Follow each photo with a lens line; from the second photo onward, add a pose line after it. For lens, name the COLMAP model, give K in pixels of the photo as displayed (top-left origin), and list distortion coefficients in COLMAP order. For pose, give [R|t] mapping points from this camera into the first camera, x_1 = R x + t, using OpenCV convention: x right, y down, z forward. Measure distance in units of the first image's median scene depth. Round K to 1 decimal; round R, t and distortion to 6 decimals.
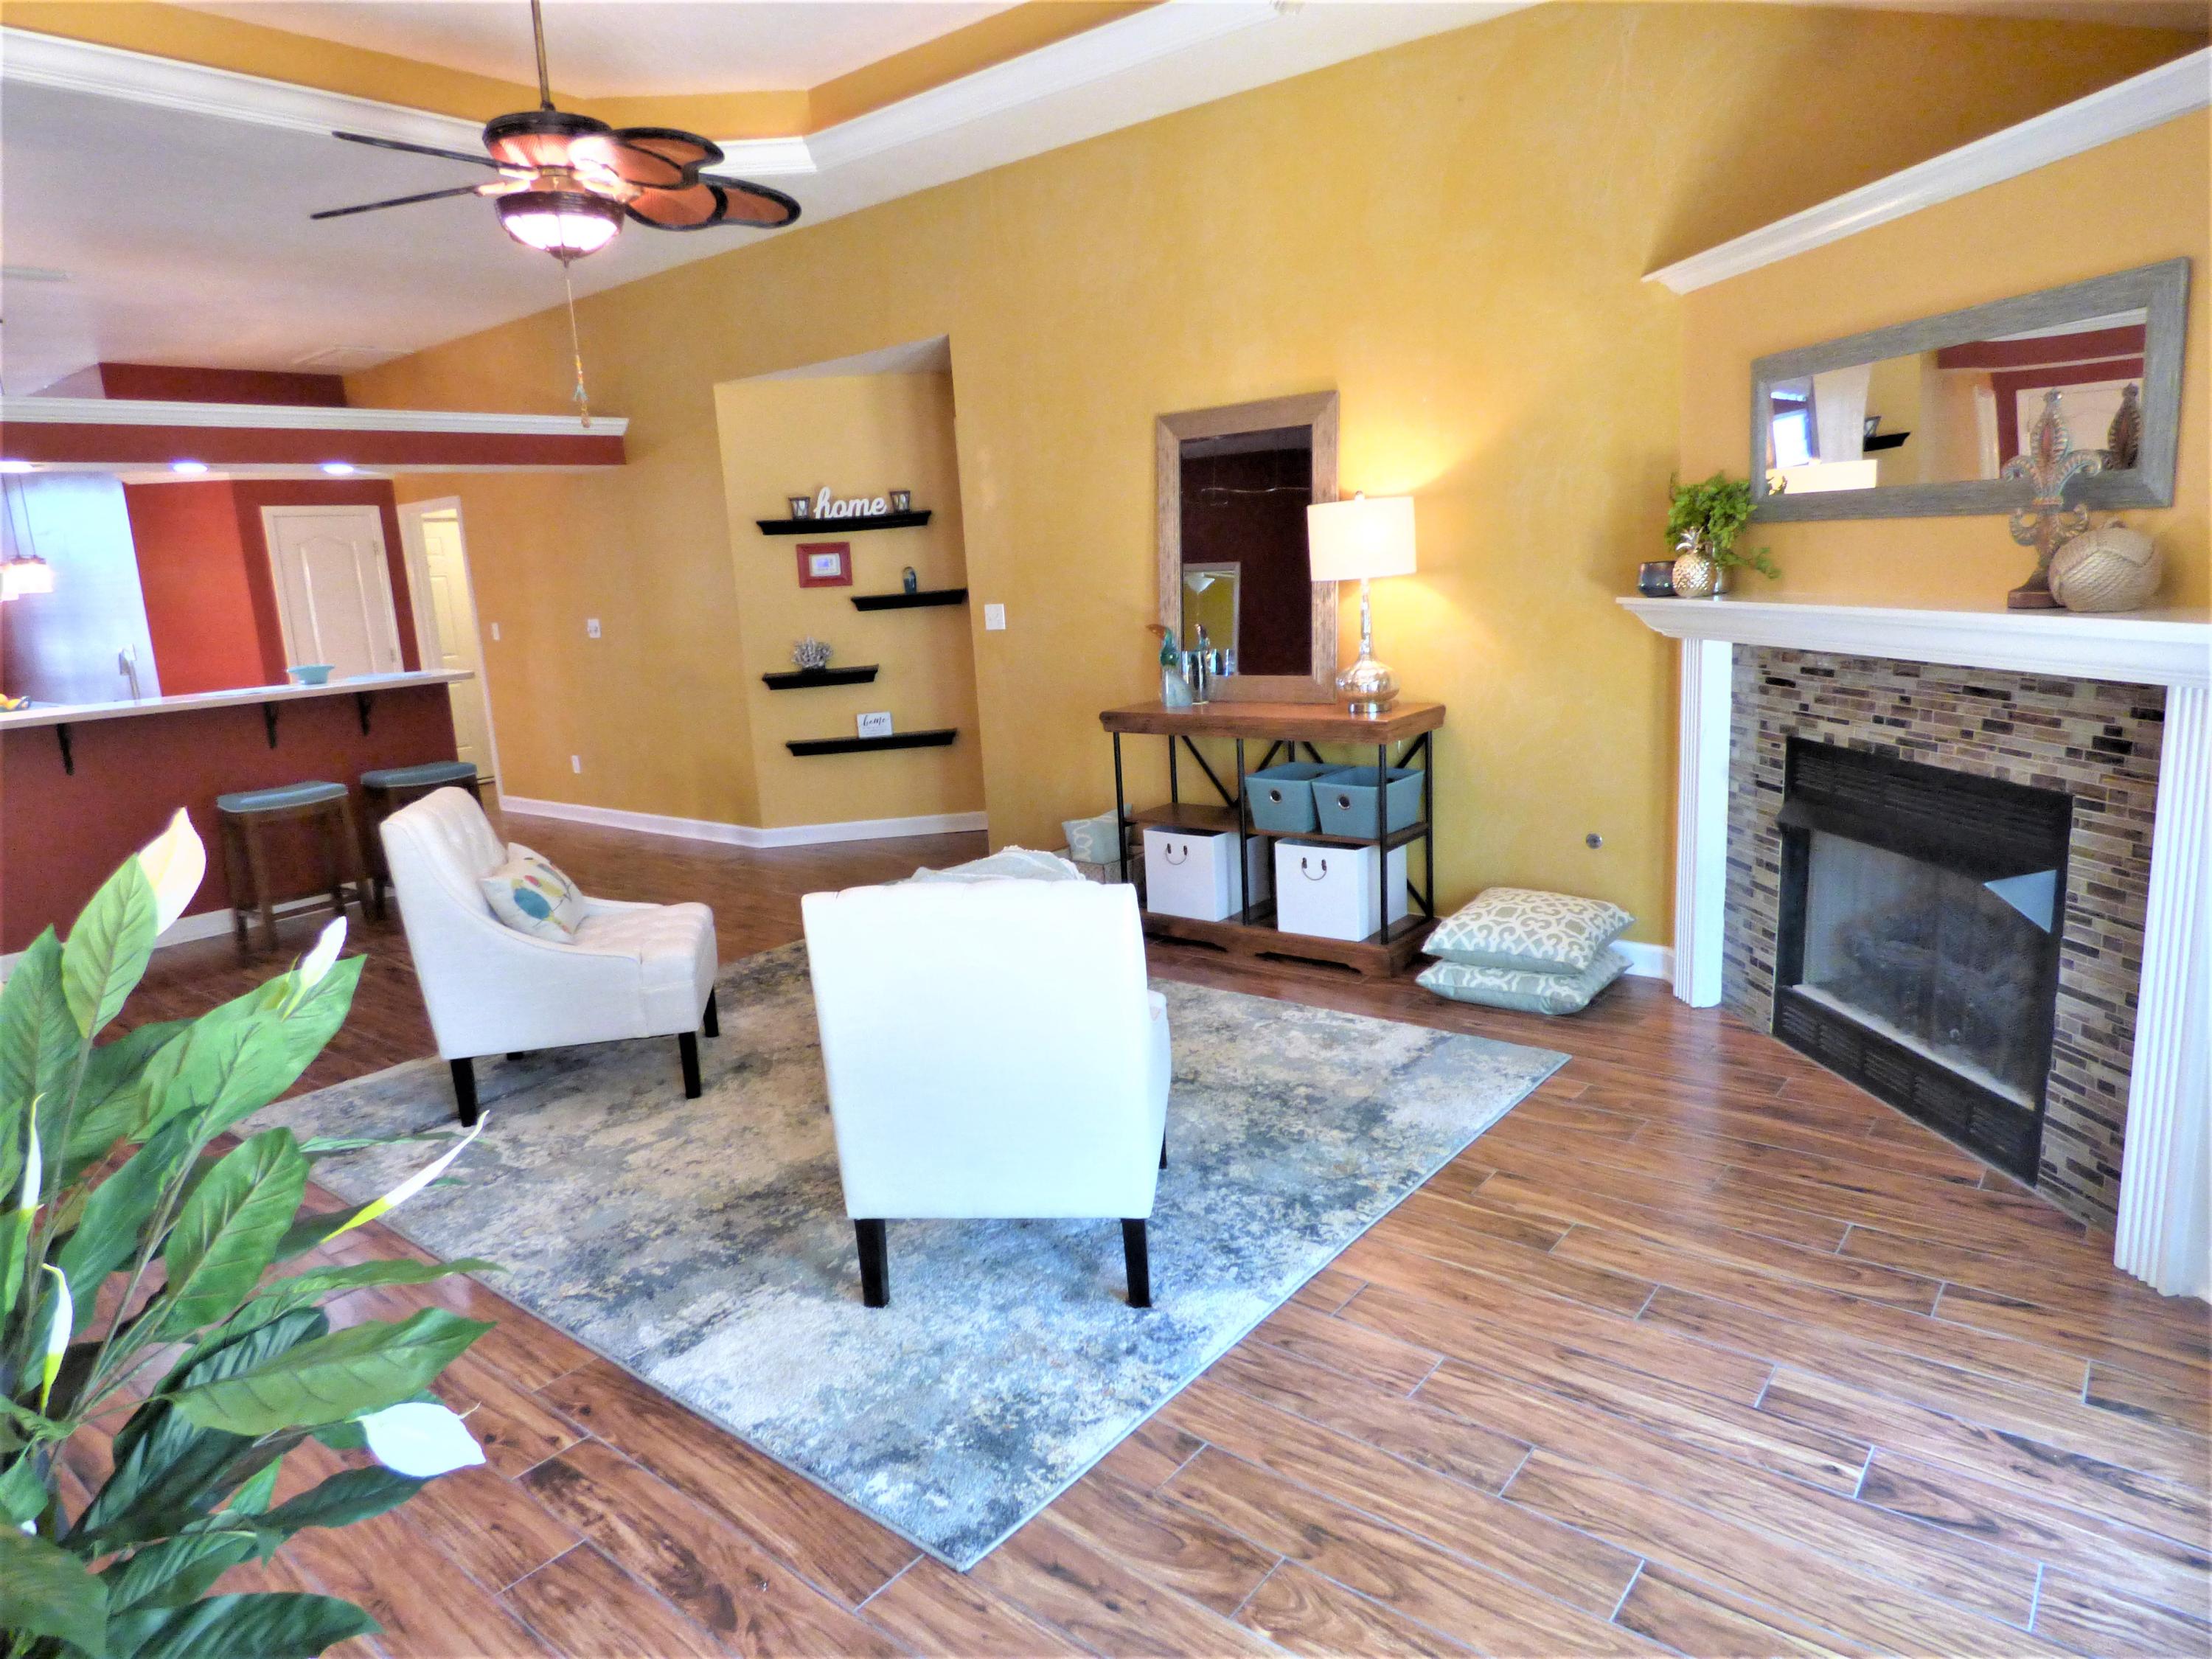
lens RADIAL K [[1348.0, 0, 1100.2], [0, 1348.0, 833.3], [0, 0, 1]] dist [-0.019987, 0.000565]
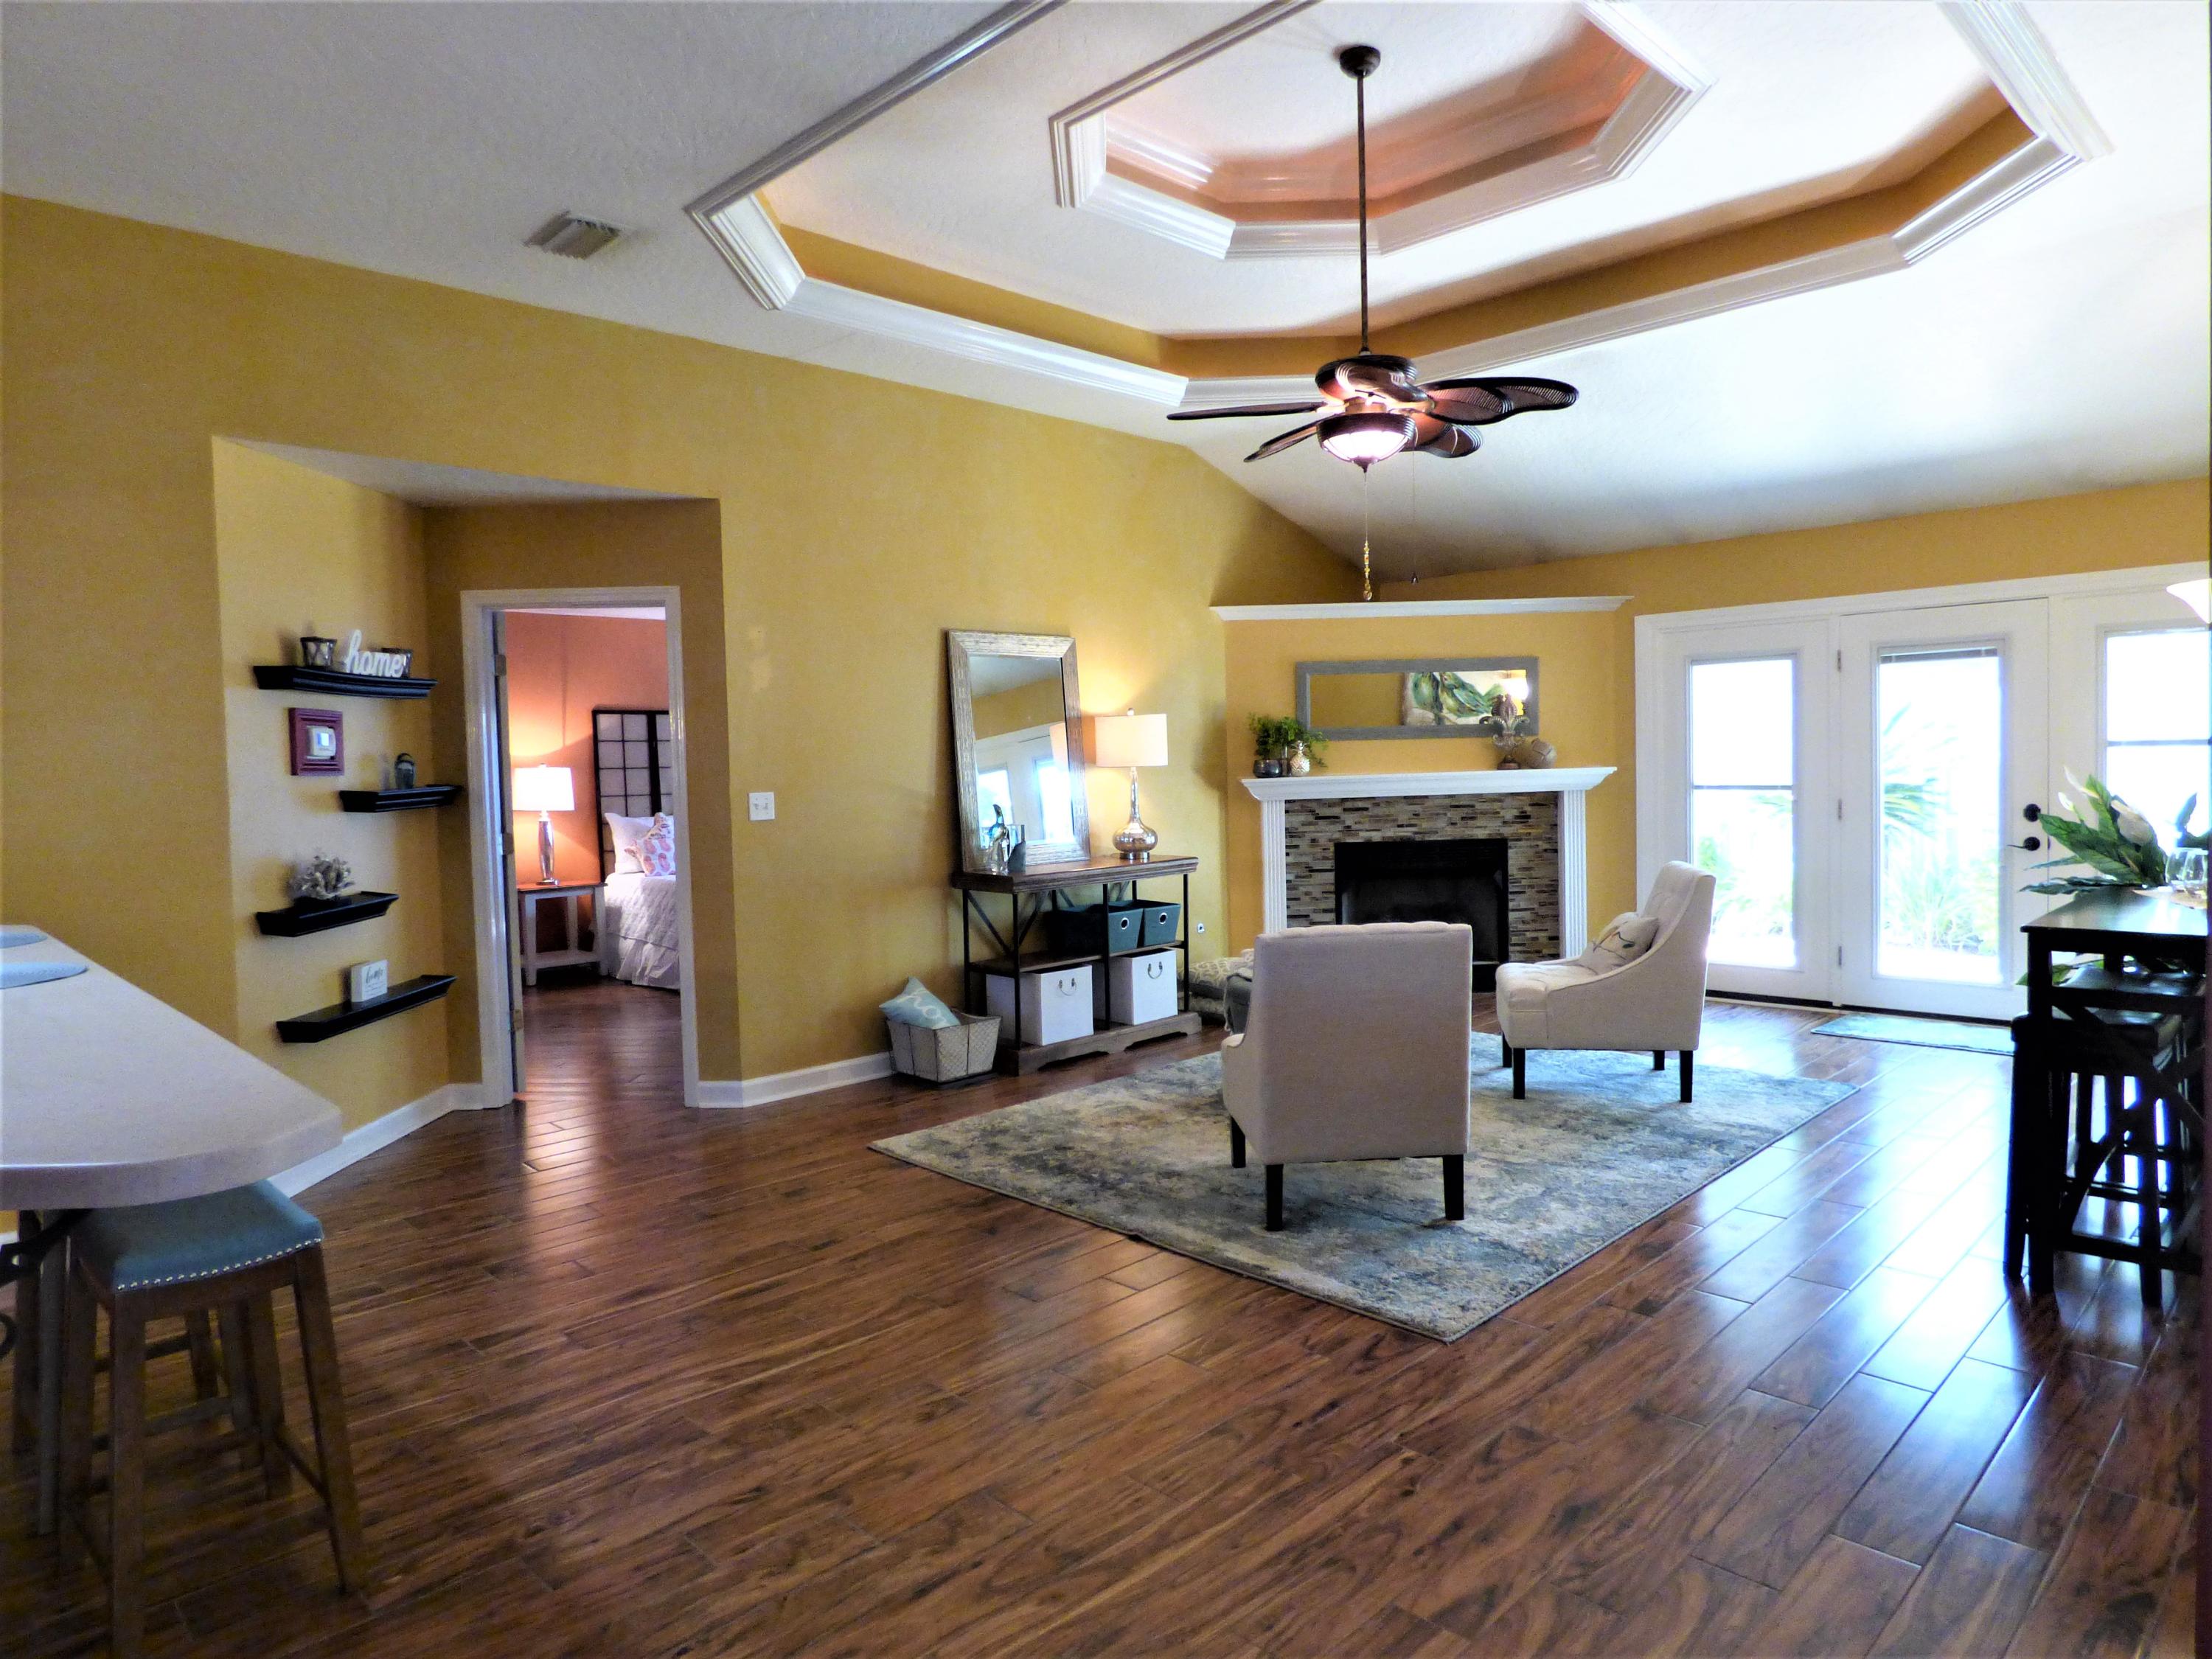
lens RADIAL K [[1348.0, 0, 1100.2], [0, 1348.0, 833.3], [0, 0, 1]] dist [-0.019987, 0.000565]
pose [[0.111271, 0.004912, 0.993778, -1.544659], [0.221536, 0.974702, -0.029623, -0.103078], [-0.968783, 0.223454, 0.107368, 1.098522]]
